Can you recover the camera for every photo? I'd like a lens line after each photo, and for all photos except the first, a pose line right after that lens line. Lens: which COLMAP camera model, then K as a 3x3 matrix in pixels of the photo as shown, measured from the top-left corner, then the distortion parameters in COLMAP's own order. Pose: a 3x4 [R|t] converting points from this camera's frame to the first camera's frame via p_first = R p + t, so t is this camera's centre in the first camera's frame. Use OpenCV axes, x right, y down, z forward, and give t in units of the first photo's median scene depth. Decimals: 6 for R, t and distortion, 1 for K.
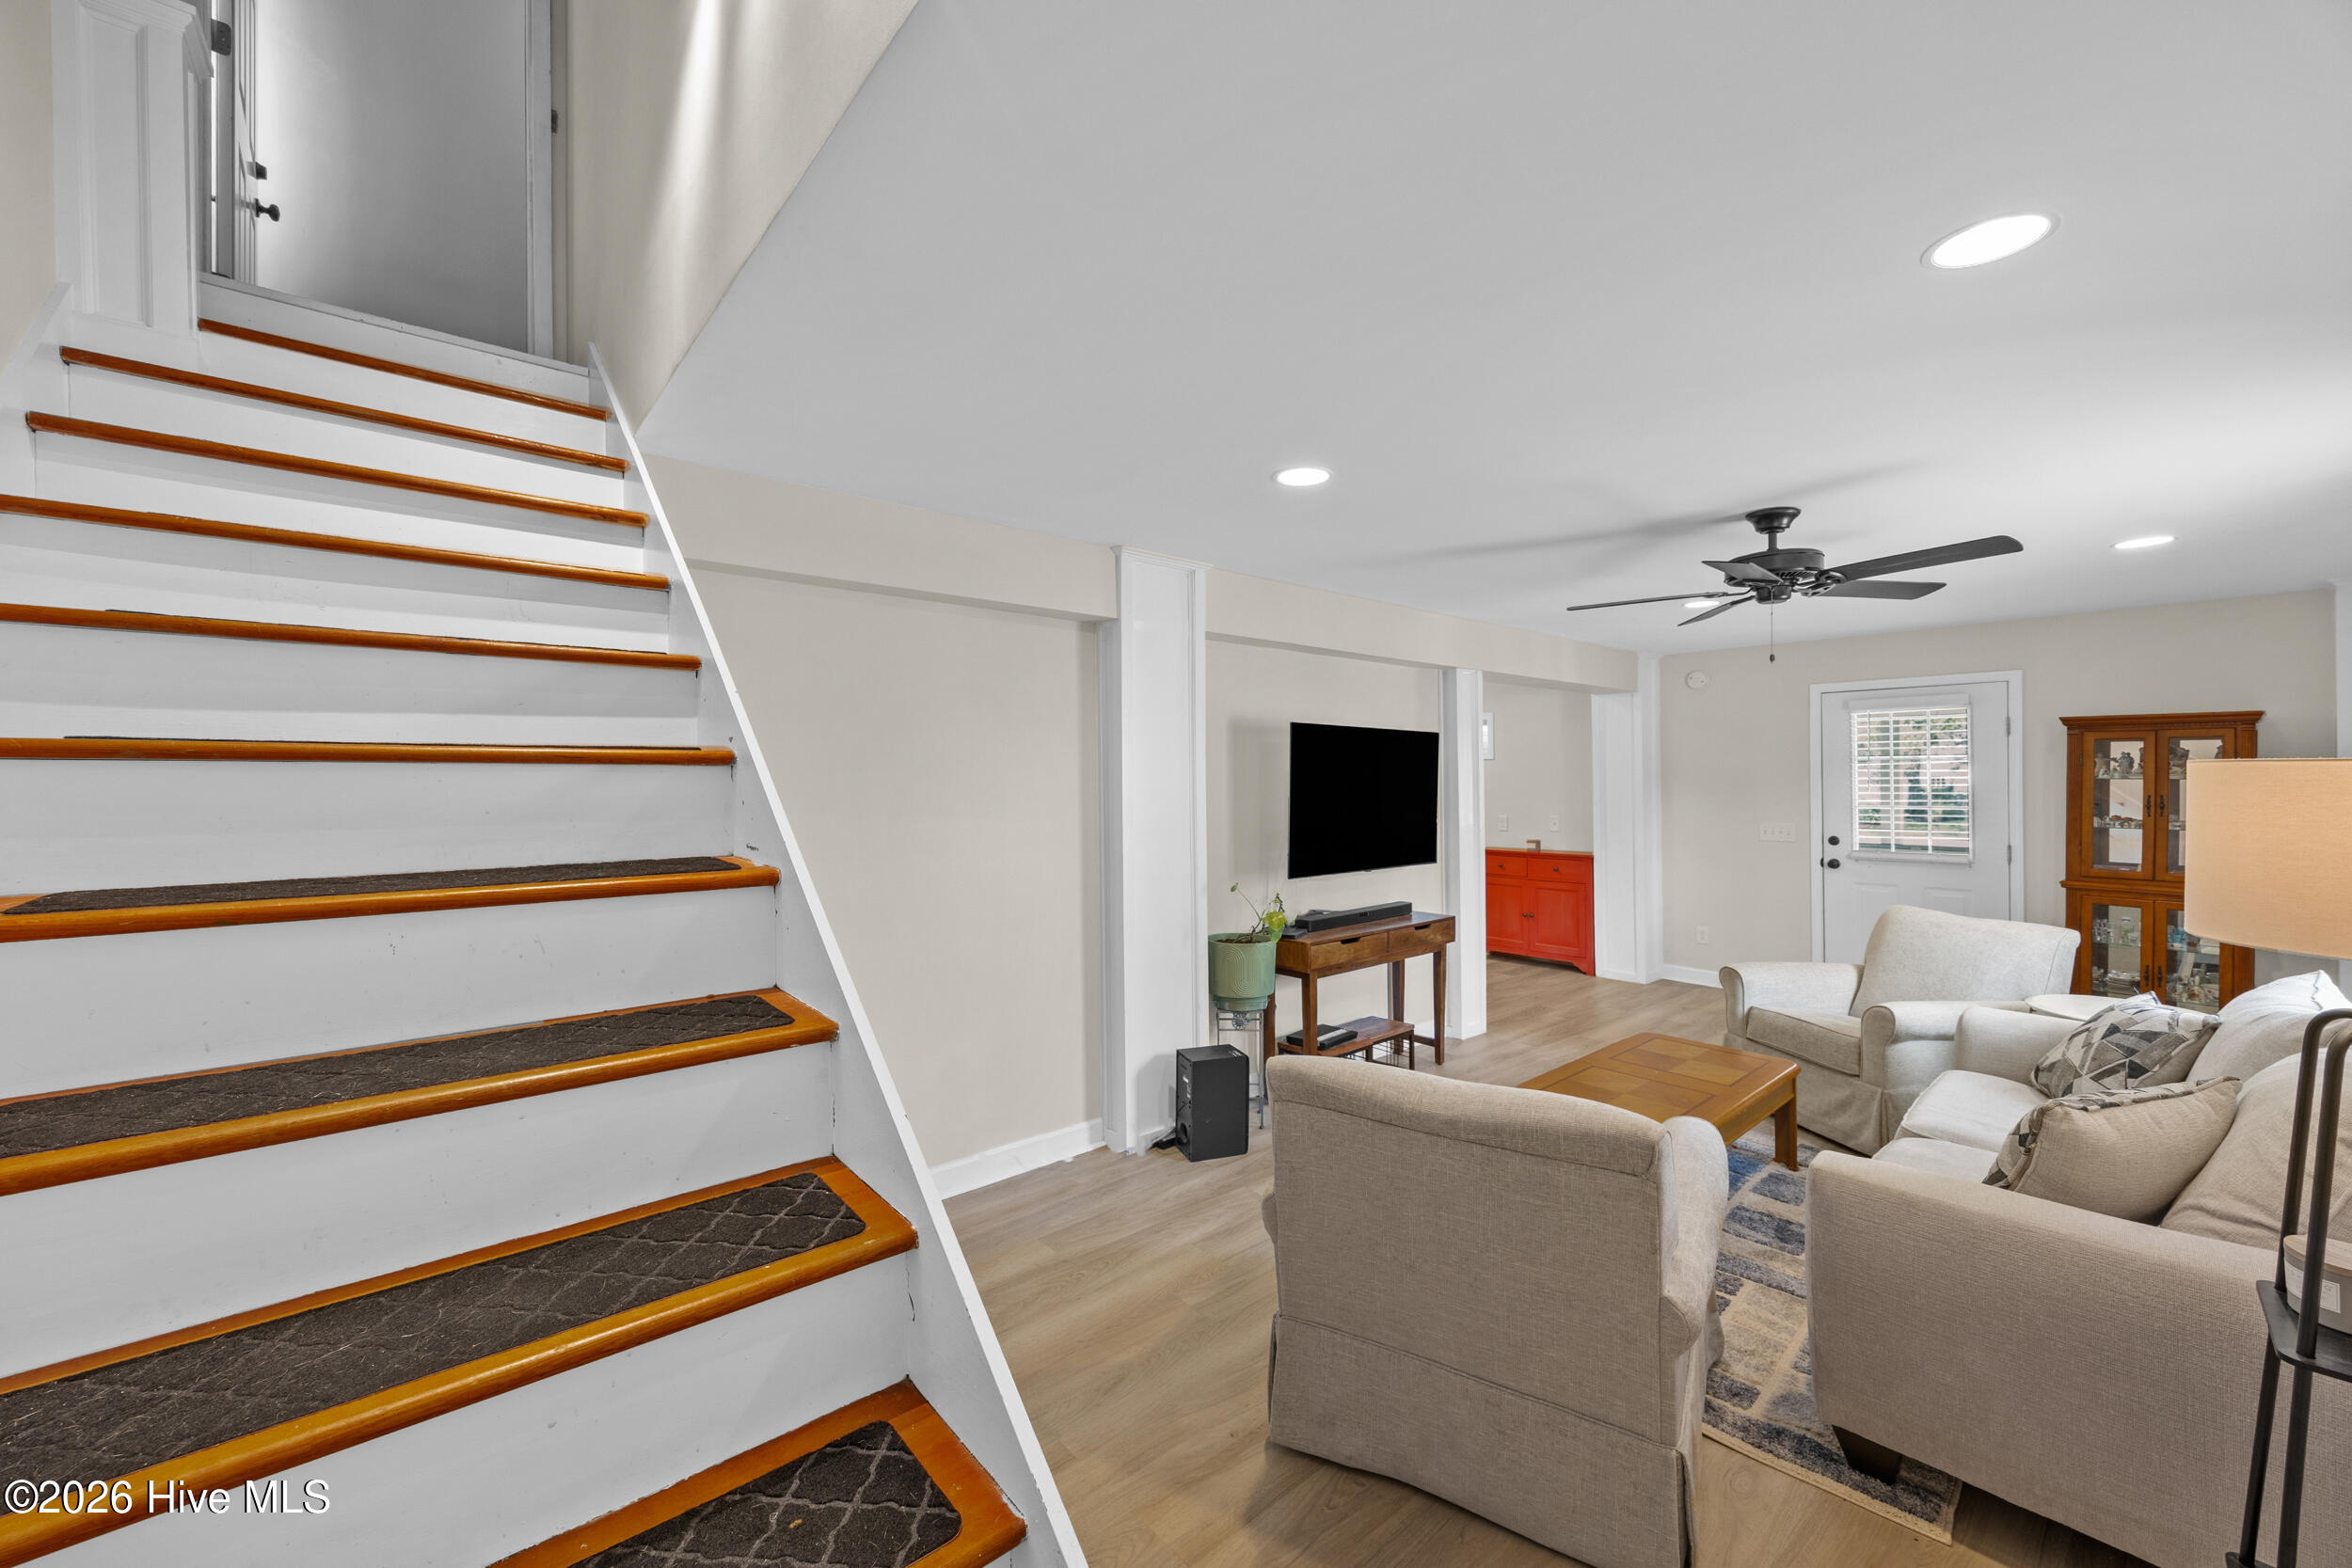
lens RADIAL K [[927.1, 0, 1168.6], [0, 927.1, 781.5], [0, 0, 1]] dist [0.002738, 0.000022]
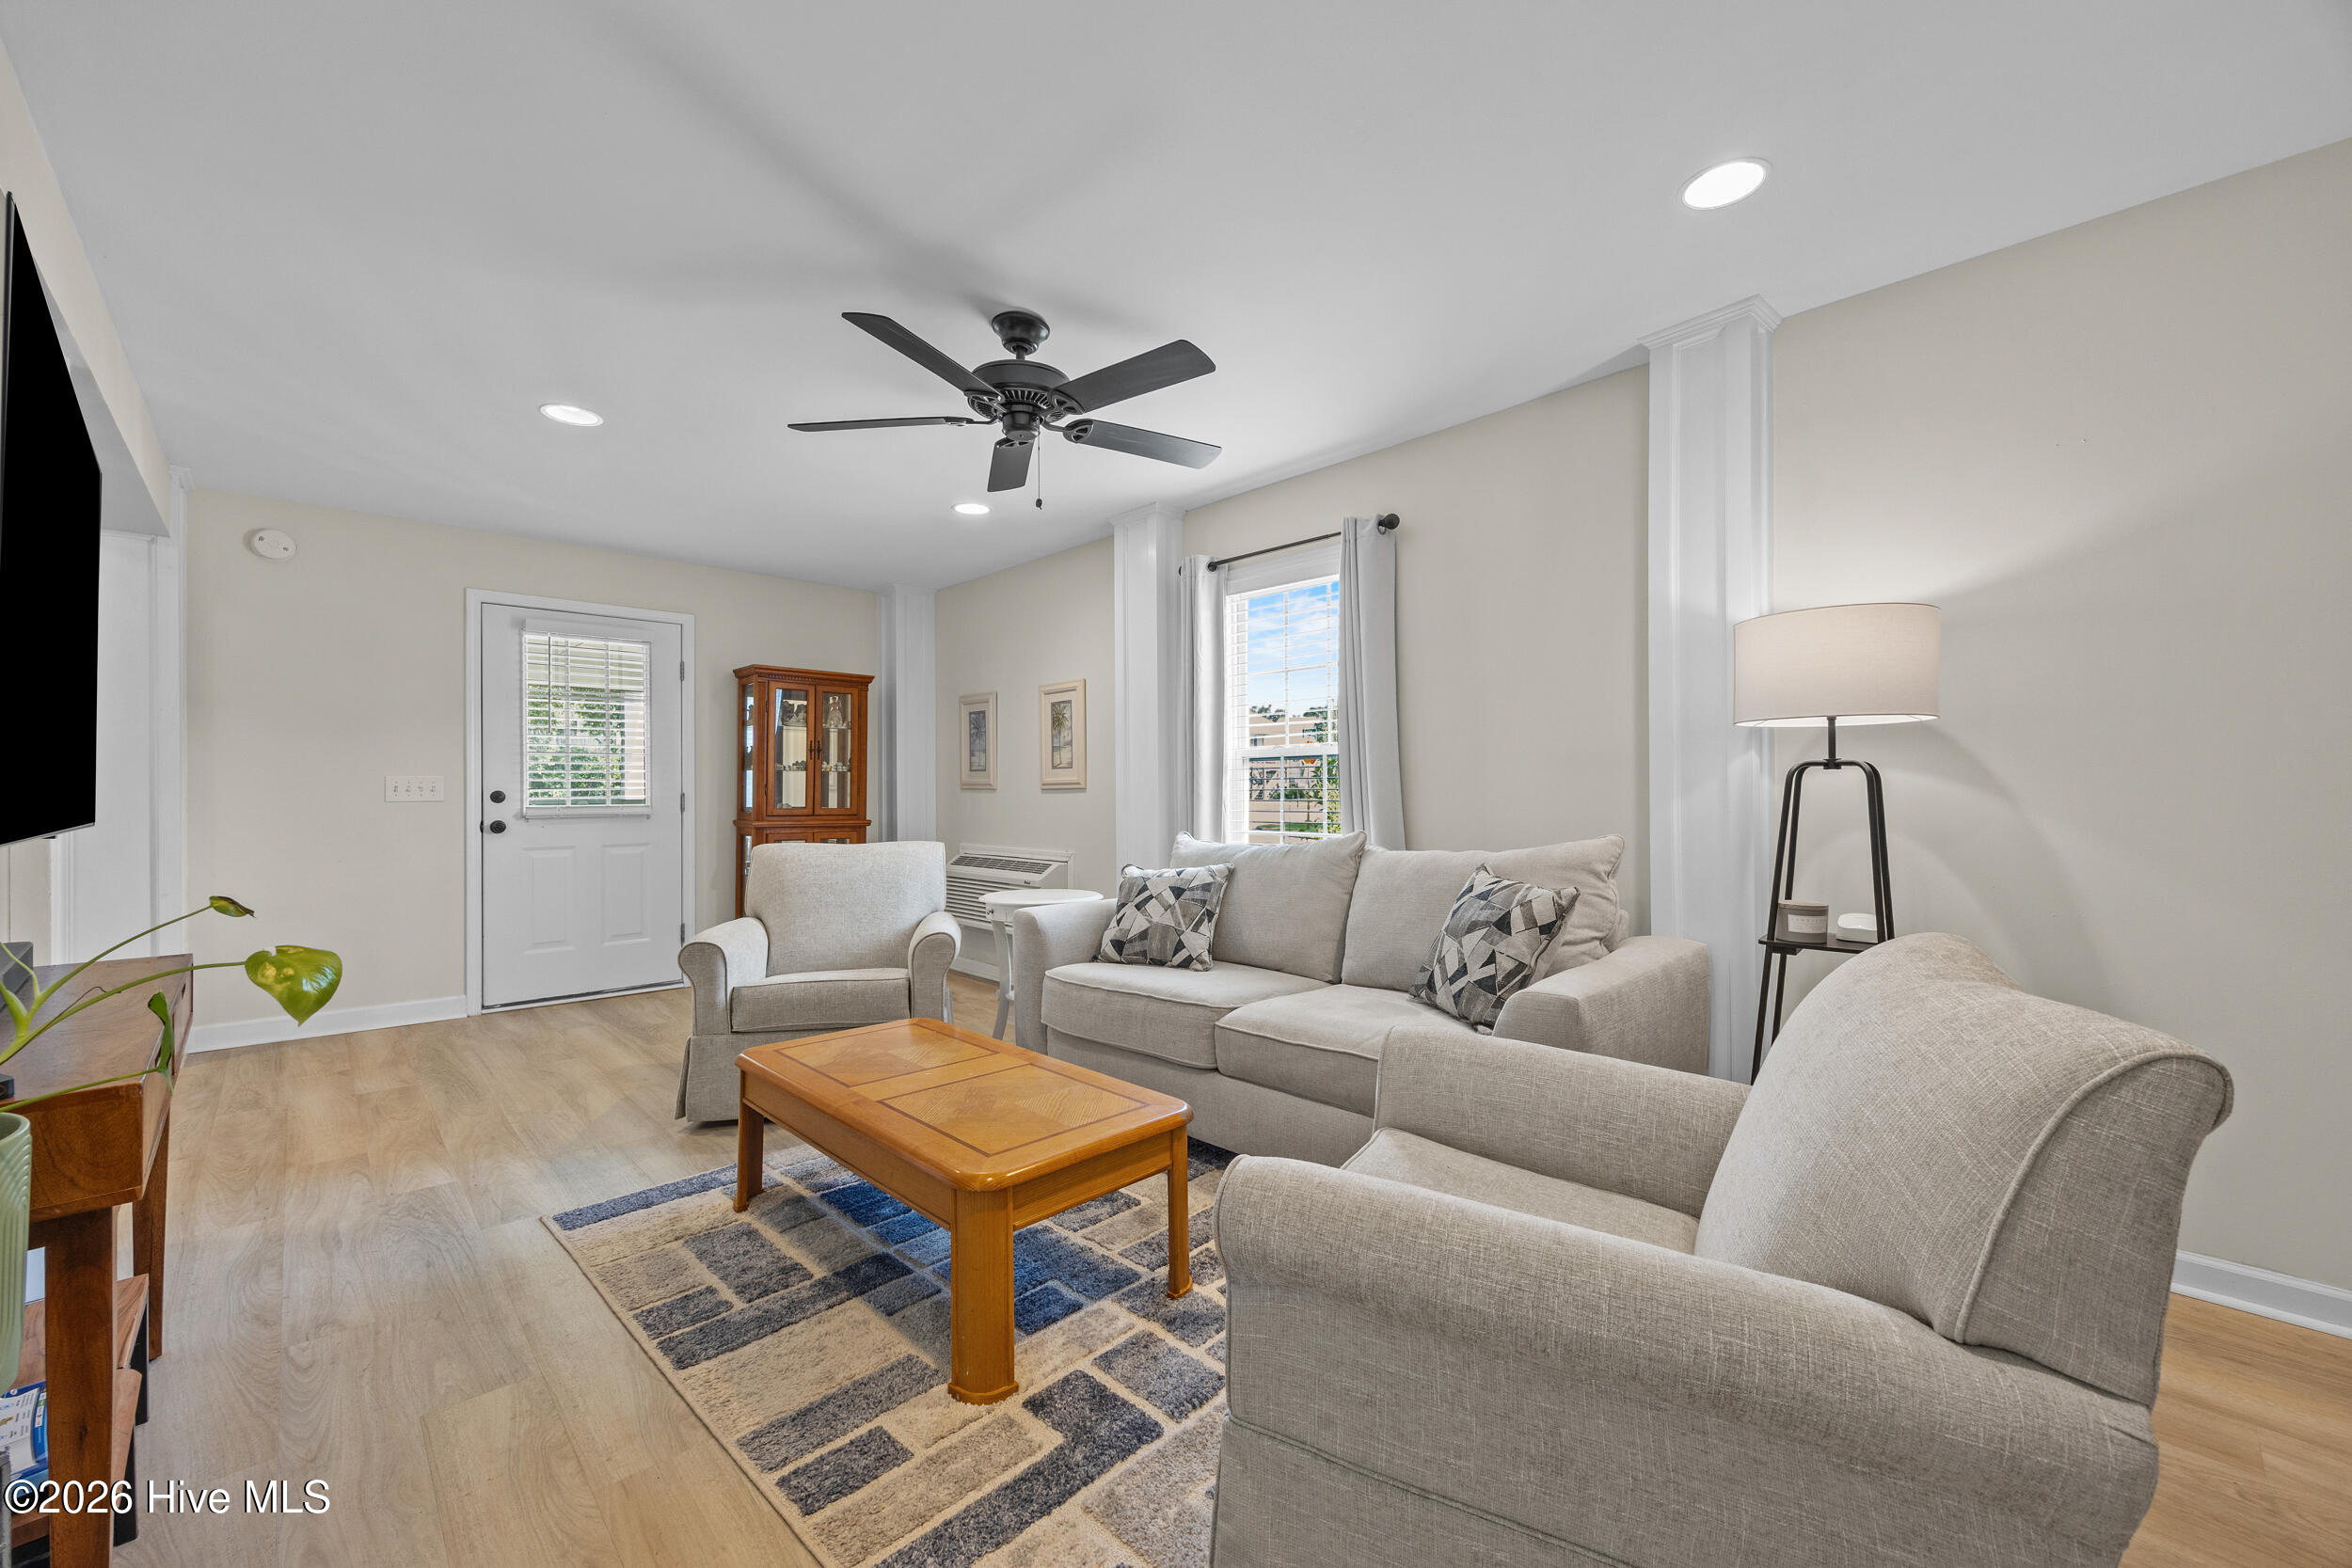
lens RADIAL K [[927.1, 0, 1175.5], [0, 927.1, 789.0], [0, 0, 1]] dist [0.002738, 0.000022]
pose [[-0.060084, 0.003150, 0.998188, -0.096909], [0.005745, 0.999980, -0.002810, 0.070096], [-0.998177, 0.005565, -0.060101, 0.543325]]
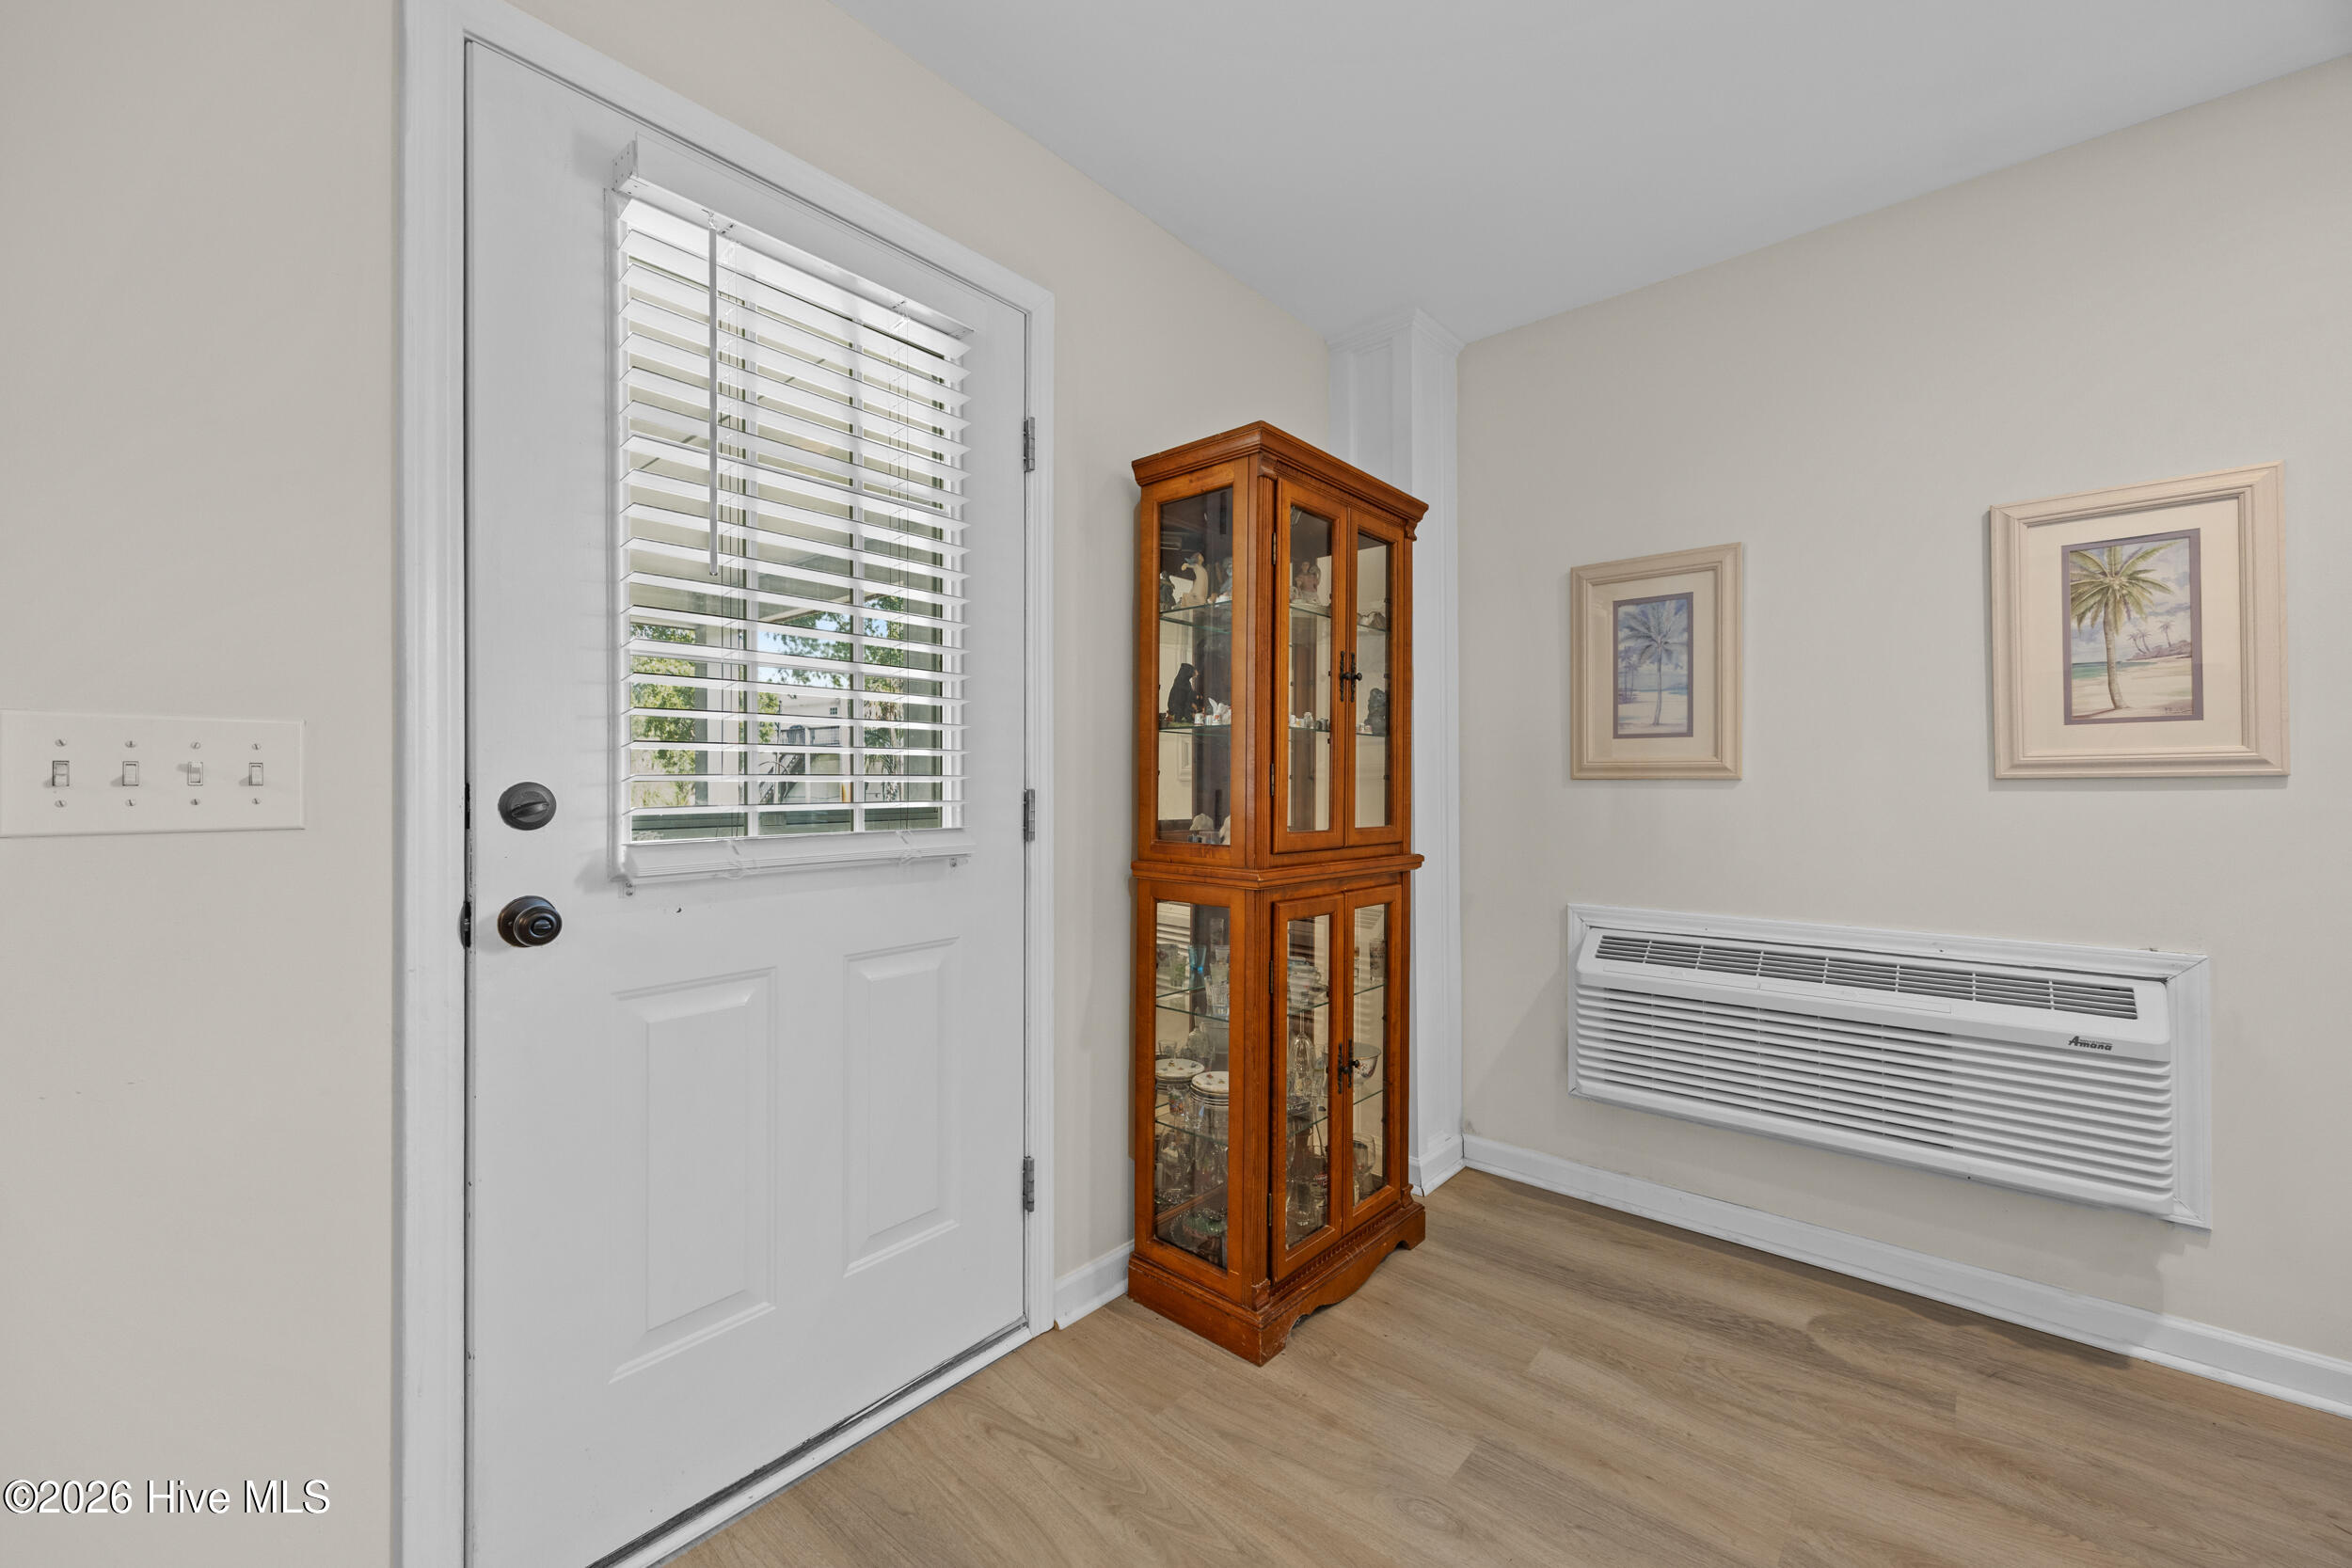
lens RADIAL K [[927.1, 0, 1168.3], [0, 927.1, 777.7], [0, 0, 1]] dist [0.002738, 0.000022]
pose [[-0.160014, 0.009326, 0.987071, 0.556735], [0.006766, 0.999942, -0.008351, 0.067365], [-0.987091, 0.005342, -0.160068, 1.003601]]
